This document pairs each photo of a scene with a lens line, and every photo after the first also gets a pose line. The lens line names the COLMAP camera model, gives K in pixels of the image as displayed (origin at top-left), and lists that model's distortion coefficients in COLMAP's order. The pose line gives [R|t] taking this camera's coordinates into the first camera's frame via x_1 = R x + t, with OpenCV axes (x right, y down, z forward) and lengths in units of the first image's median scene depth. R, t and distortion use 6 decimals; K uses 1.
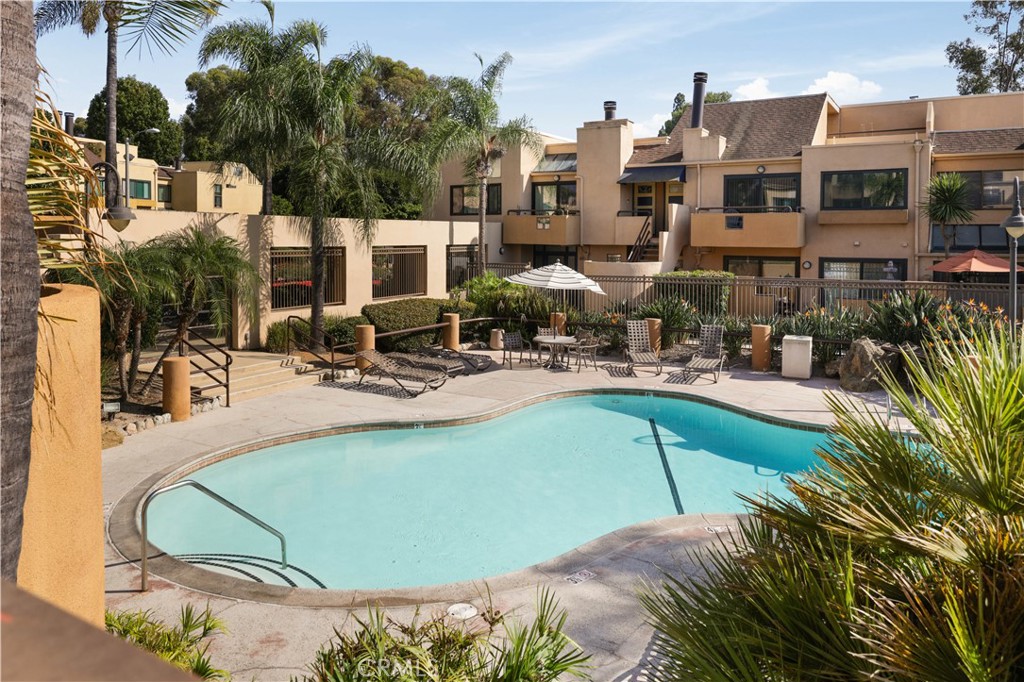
lens RADIAL K [[735.0, 0, 512.6], [0, 735.0, 262.2], [0, 0, 1]] dist [-0.011459, -0.005076]
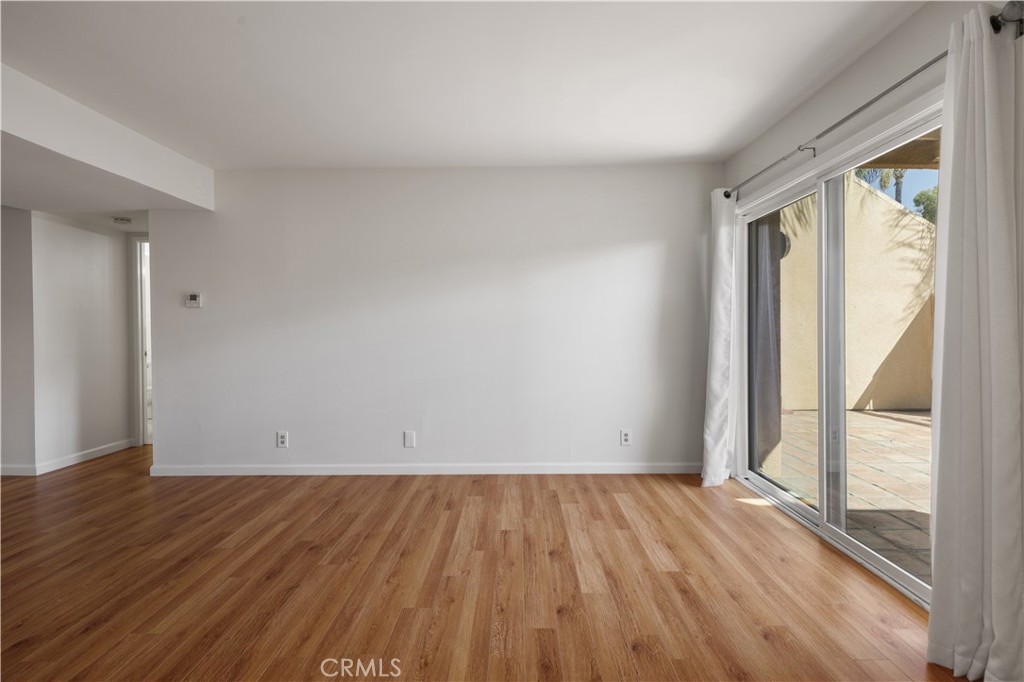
lens RADIAL K [[549.6, 0, 510.7], [0, 549.6, 331.9], [0, 0, 1]] dist [0.002382, -0.000228]
pose [[0.518087, 0.003687, -0.855320, 0.038718], [-0.024262, 0.999652, -0.010387, 0.034946], [0.854984, 0.026133, 0.517996, -0.290553]]
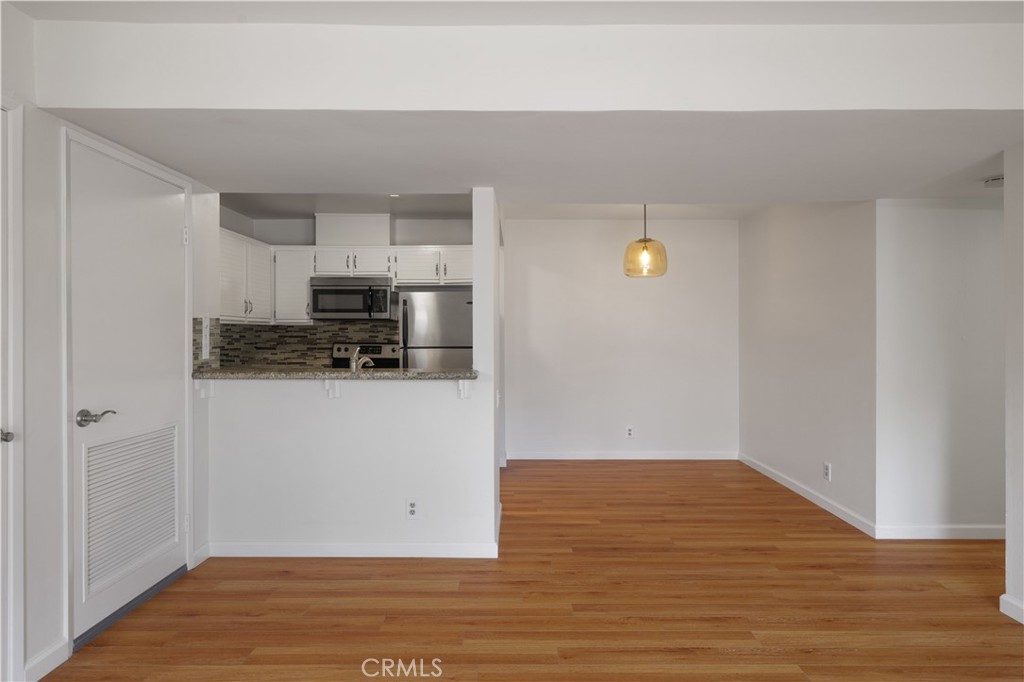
lens RADIAL K [[549.6, 0, 525.9], [0, 549.6, 338.1], [0, 0, 1]] dist [0.002382, -0.000228]
pose [[-0.848704, -0.003429, -0.528858, -0.038207], [-0.018318, 0.999570, 0.022915, 0.030817], [0.528551, 0.029136, -0.848401, -0.259590]]
